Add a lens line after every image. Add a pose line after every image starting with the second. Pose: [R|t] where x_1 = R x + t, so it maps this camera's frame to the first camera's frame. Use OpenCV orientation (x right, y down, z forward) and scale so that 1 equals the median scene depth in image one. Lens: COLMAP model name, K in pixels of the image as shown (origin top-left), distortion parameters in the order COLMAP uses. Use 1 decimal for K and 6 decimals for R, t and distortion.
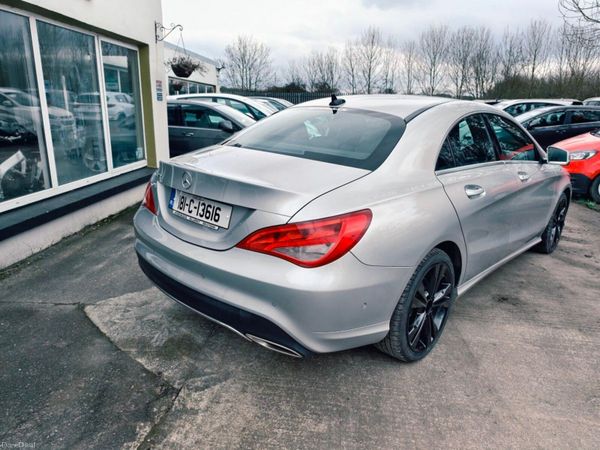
lens RADIAL K [[416.3, 0, 307.3], [0, 416.3, 224.2], [0, 0, 1]] dist [0.005585, 0.000051]
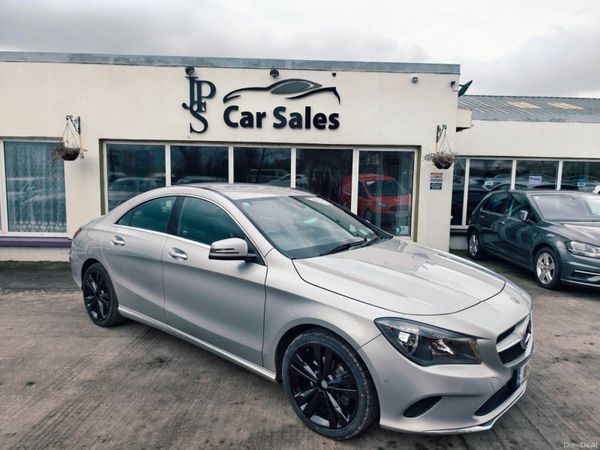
lens RADIAL K [[416.3, 0, 307.3], [0, 416.3, 224.2], [0, 0, 1]] dist [0.005585, 0.000051]
pose [[0.090856, 0.077369, -0.992854, 2.369294], [-0.285989, 0.957010, 0.048405, -0.493058], [0.953916, 0.279547, 0.109077, 1.738823]]
